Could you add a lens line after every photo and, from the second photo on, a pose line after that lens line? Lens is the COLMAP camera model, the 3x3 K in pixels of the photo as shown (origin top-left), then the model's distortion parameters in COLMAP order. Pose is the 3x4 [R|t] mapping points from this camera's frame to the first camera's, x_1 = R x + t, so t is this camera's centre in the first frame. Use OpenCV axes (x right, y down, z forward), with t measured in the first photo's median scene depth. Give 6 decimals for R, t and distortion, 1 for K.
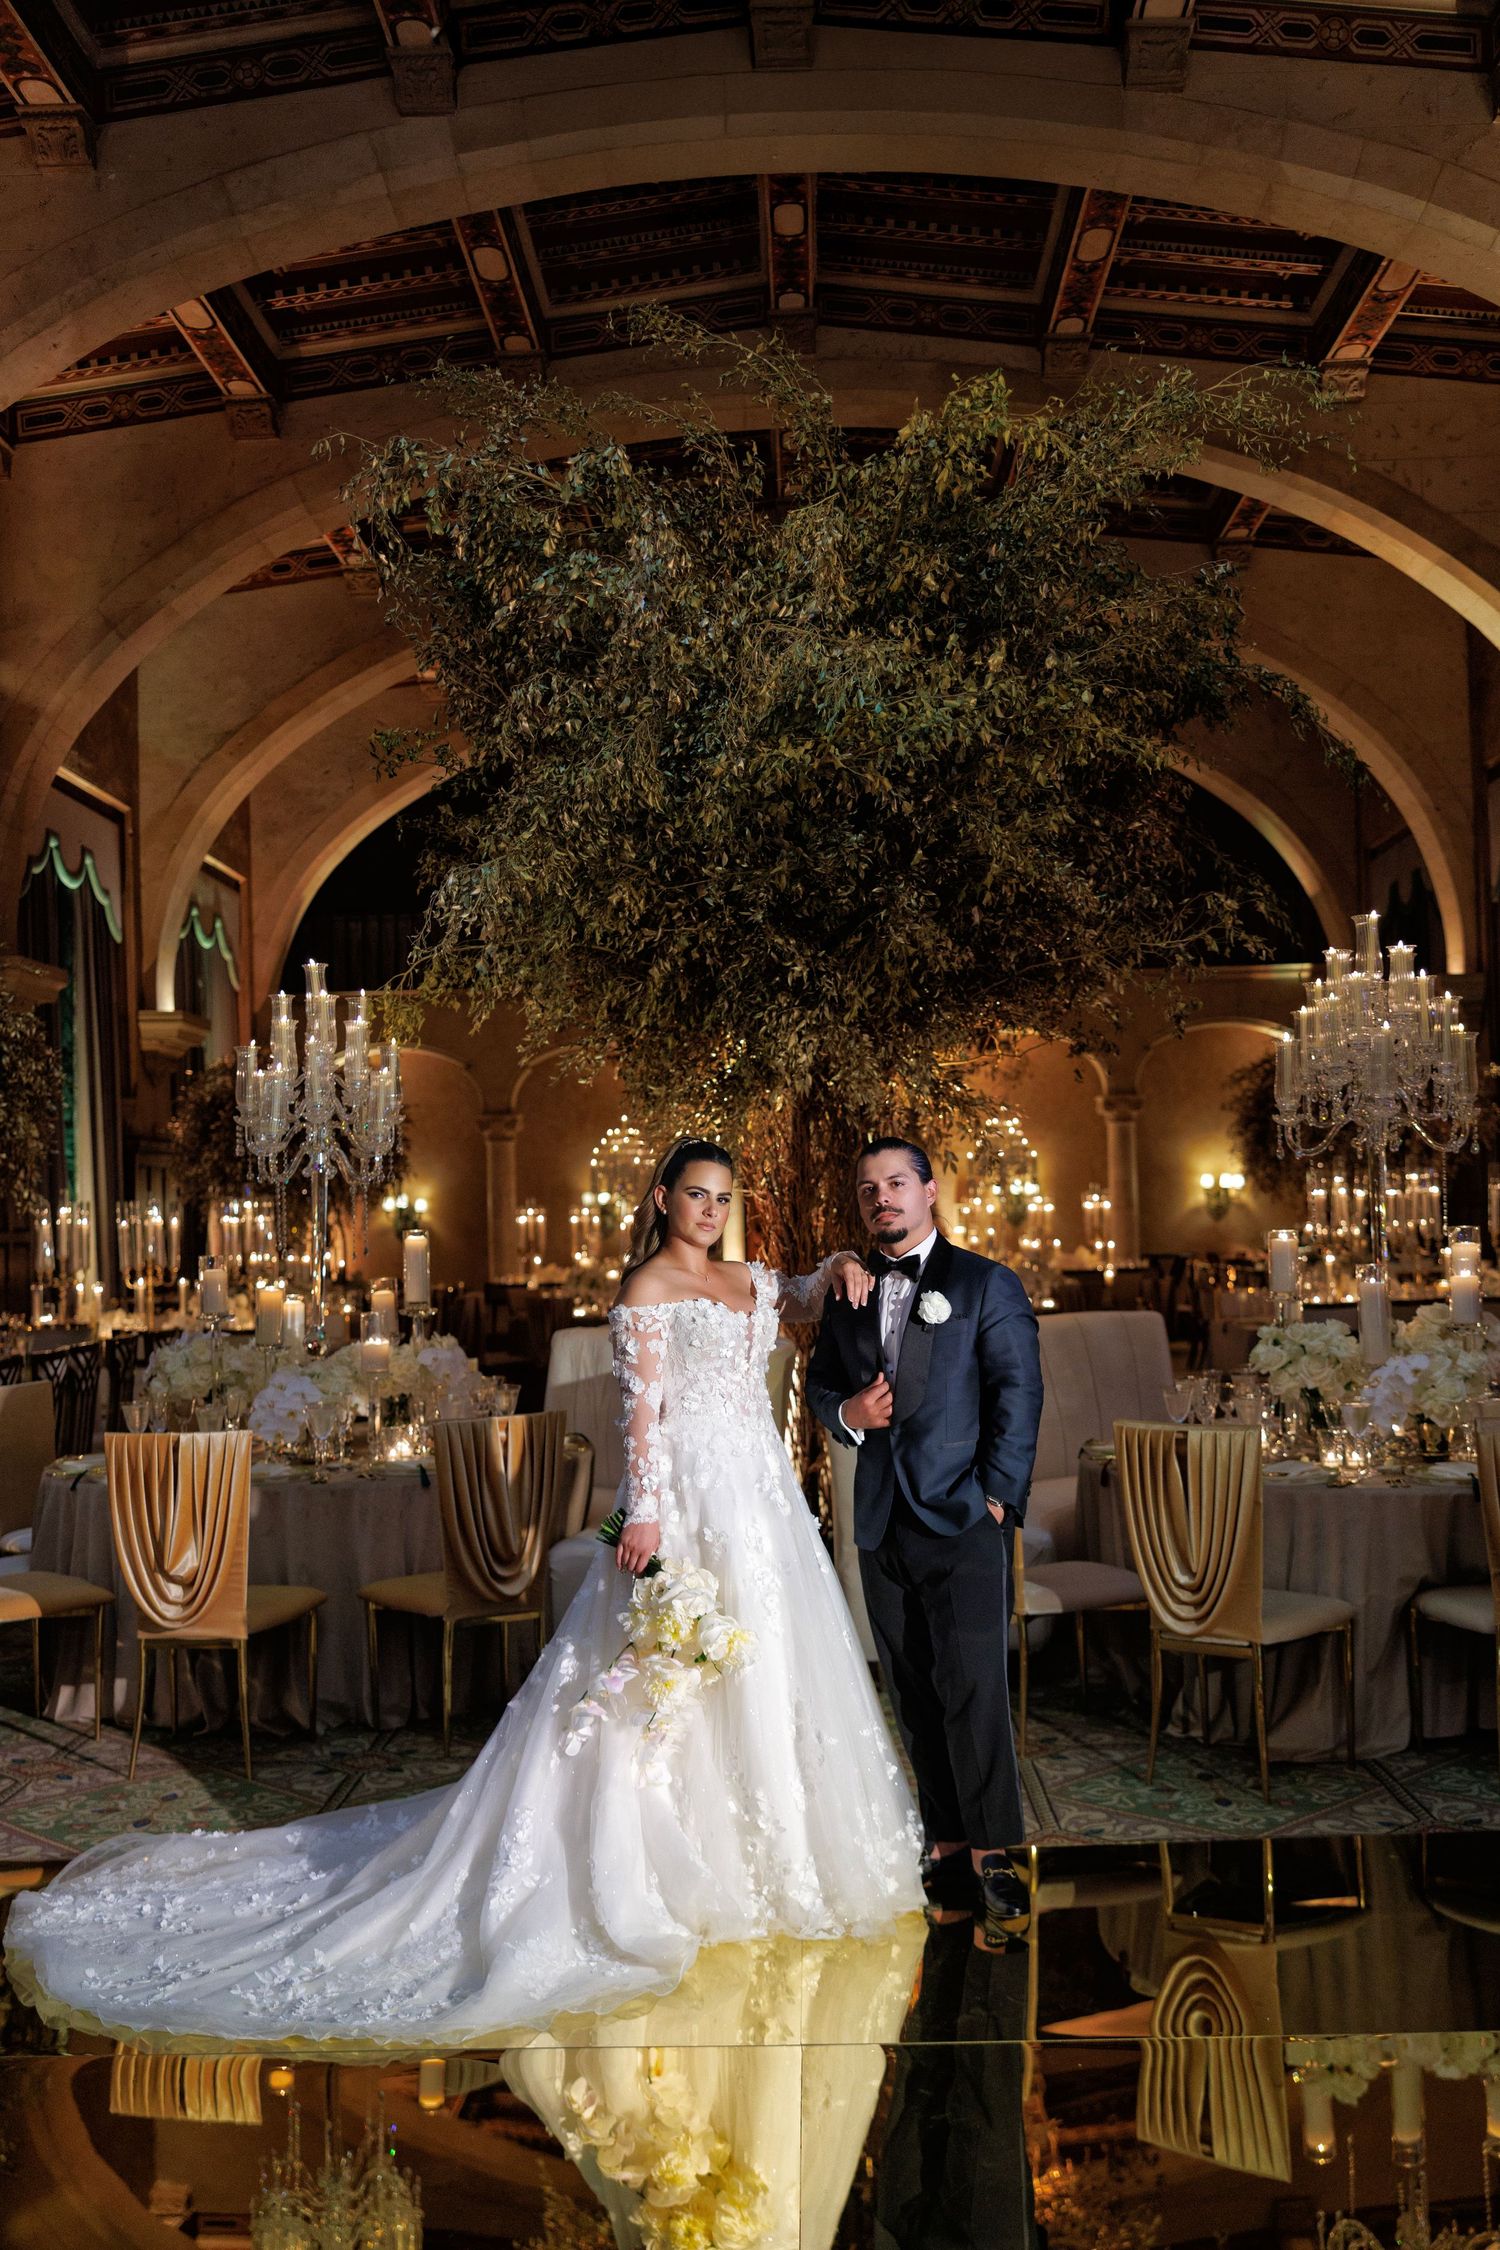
lens RADIAL K [[2300.2, 0, 749.0], [0, 2300.2, 1139.4], [0, 0, 1]] dist [-0.012627, 0.000000]
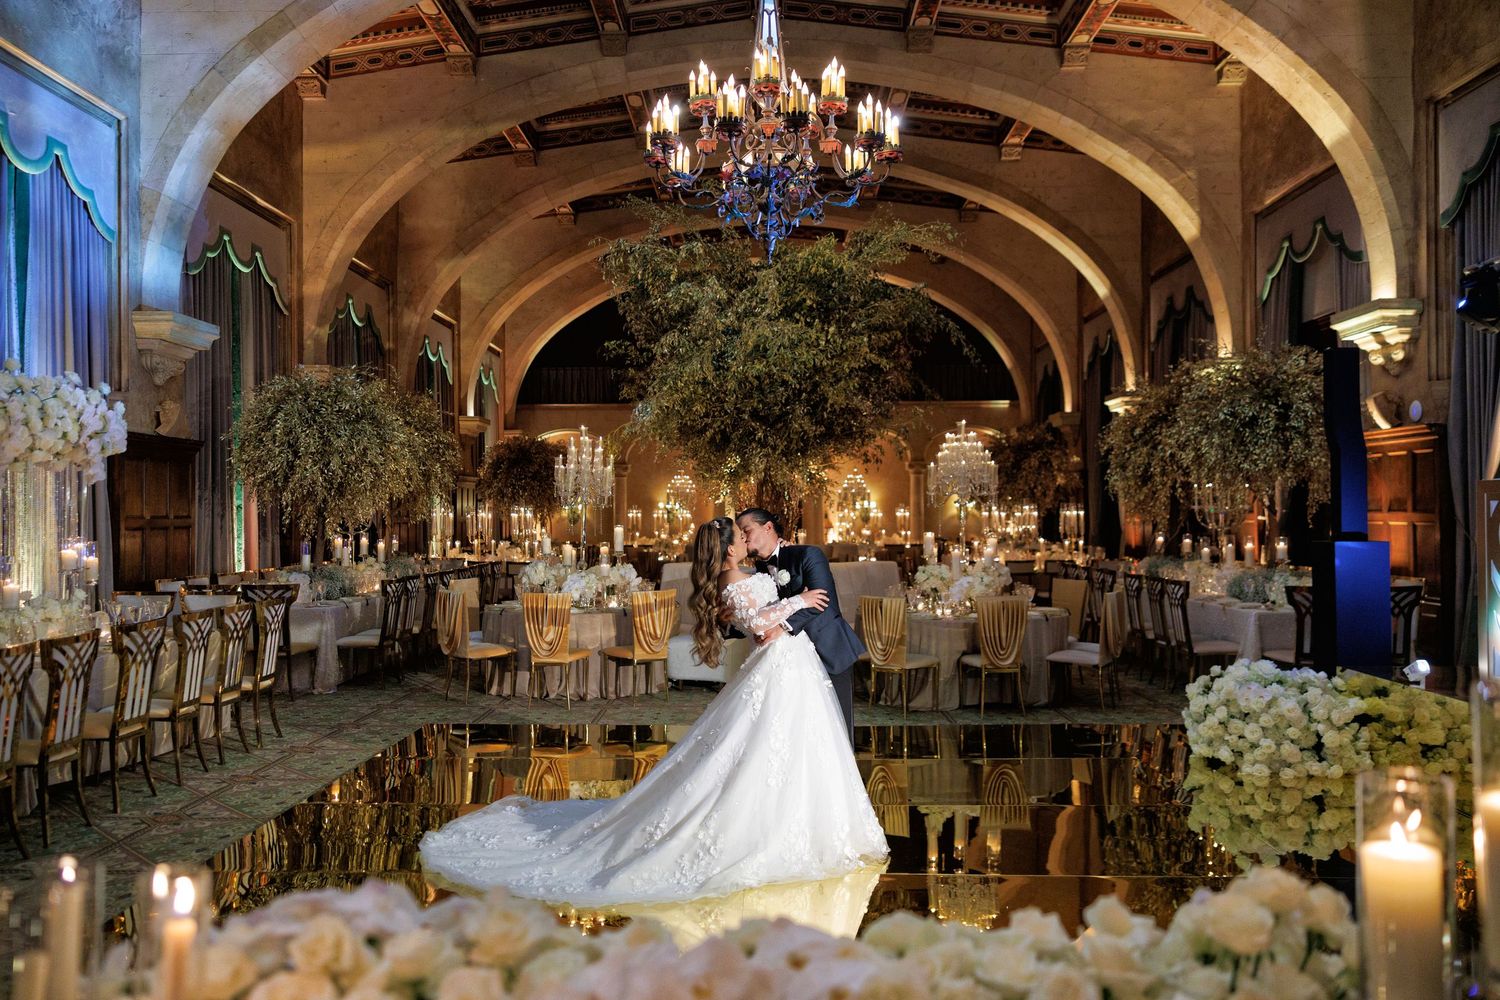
lens RADIAL K [[1206.1, 0, 750.0], [0, 1206.1, 497.0], [0, 0, 1]] dist [0.003378, 0.000816]
pose [[0.999702, 0.022080, 0.010459, -0.002364], [-0.022290, 0.999542, 0.020477, -0.016577], [-0.010002, -0.020704, 0.999736, -0.269577]]
